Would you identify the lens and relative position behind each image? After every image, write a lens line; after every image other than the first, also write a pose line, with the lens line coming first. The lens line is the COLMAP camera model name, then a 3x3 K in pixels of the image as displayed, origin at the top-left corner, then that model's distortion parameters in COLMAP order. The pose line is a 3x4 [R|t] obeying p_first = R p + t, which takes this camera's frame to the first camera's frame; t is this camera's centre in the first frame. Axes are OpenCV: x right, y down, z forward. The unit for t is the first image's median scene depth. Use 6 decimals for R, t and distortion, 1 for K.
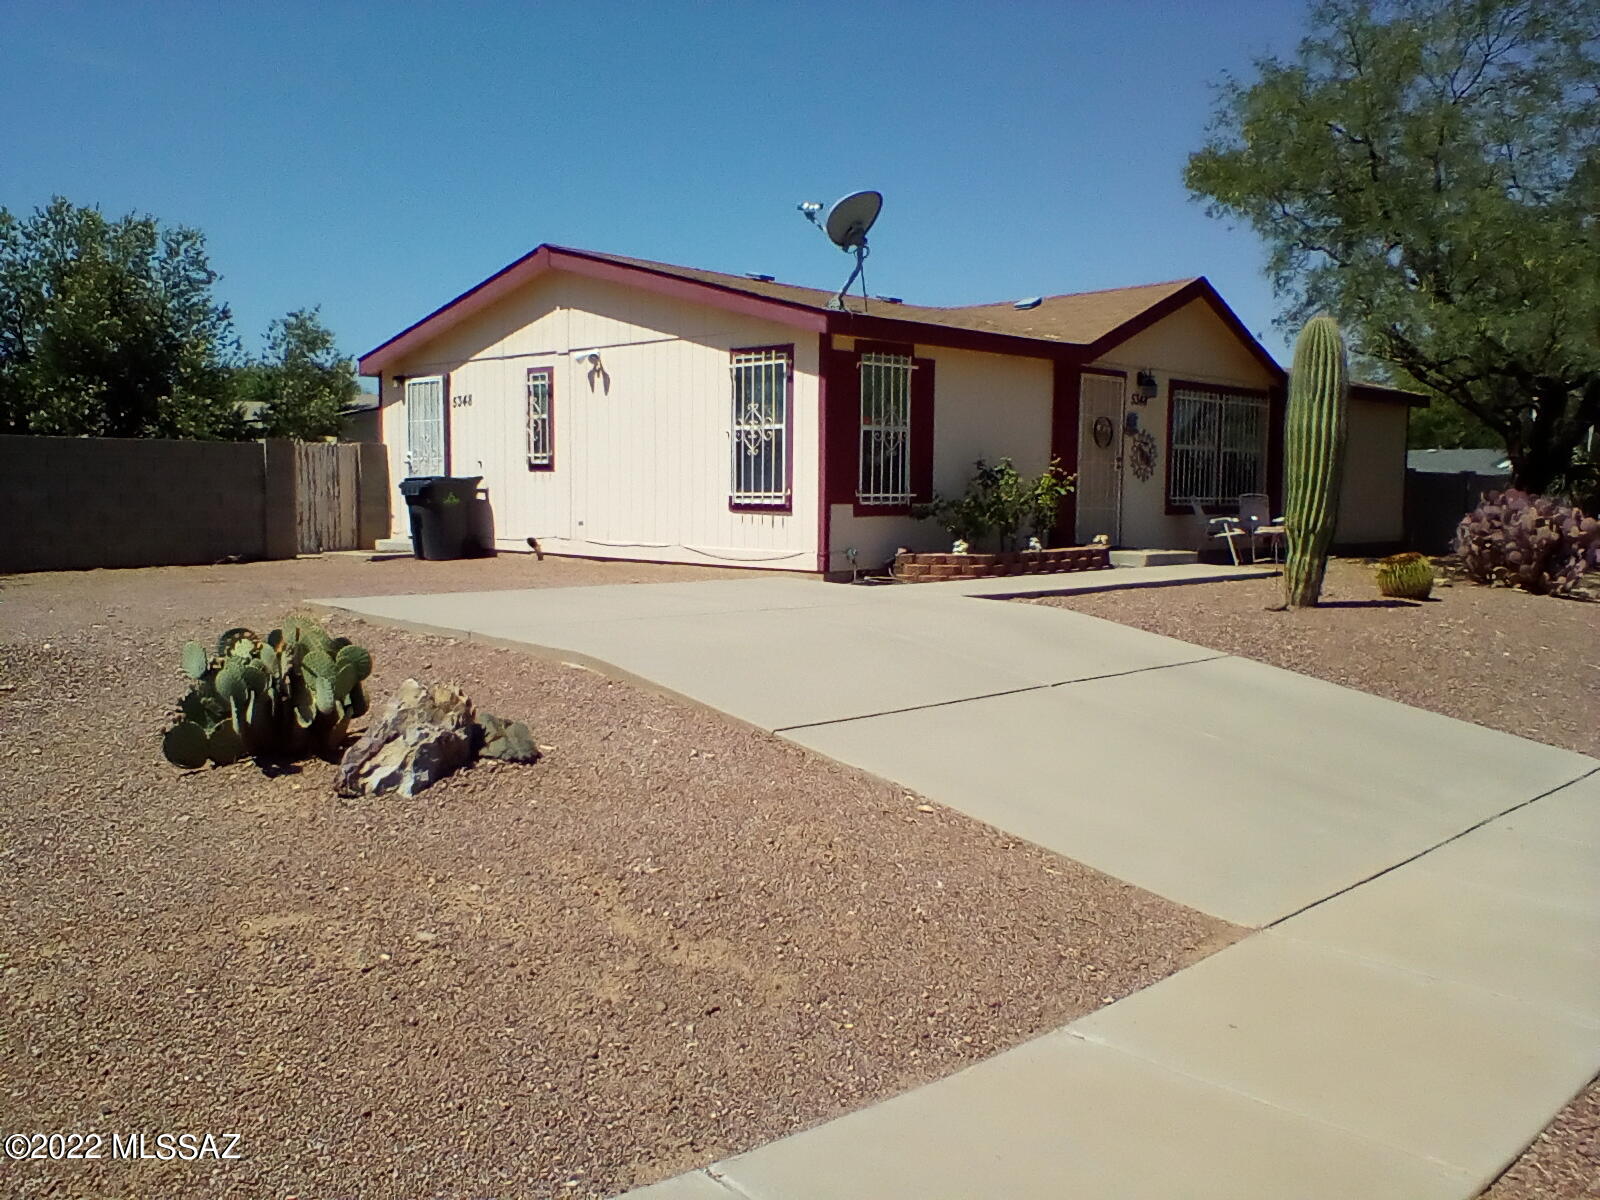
lens RADIAL K [[1415.8, 0, 796.9], [0, 1415.8, 607.7], [0, 0, 1]] dist [0.042505, -0.085103]
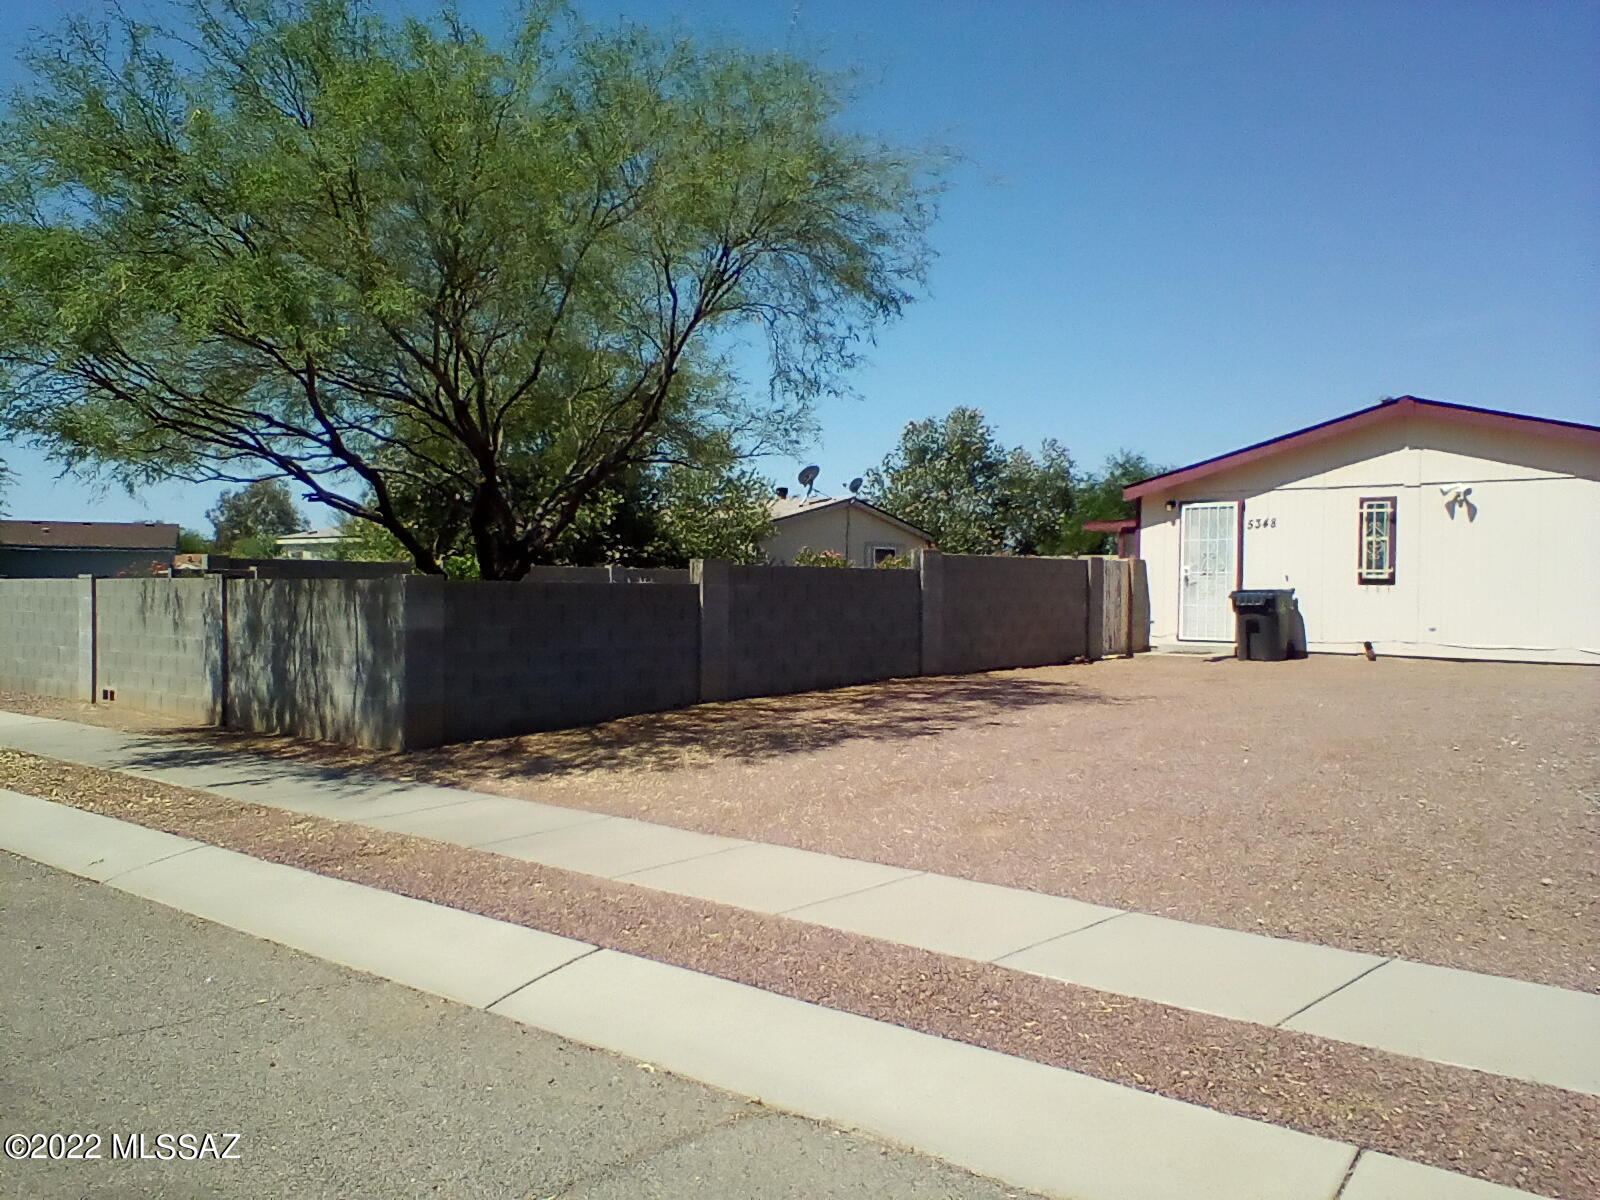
lens RADIAL K [[1415.8, 0, 796.7], [0, 1415.8, 608.4], [0, 0, 1]] dist [0.042505, -0.085103]
pose [[0.999262, -0.006004, 0.037944, -1.183680], [0.008093, 0.998446, -0.055137, -0.026182], [-0.037554, 0.055403, 0.997758, -0.266289]]
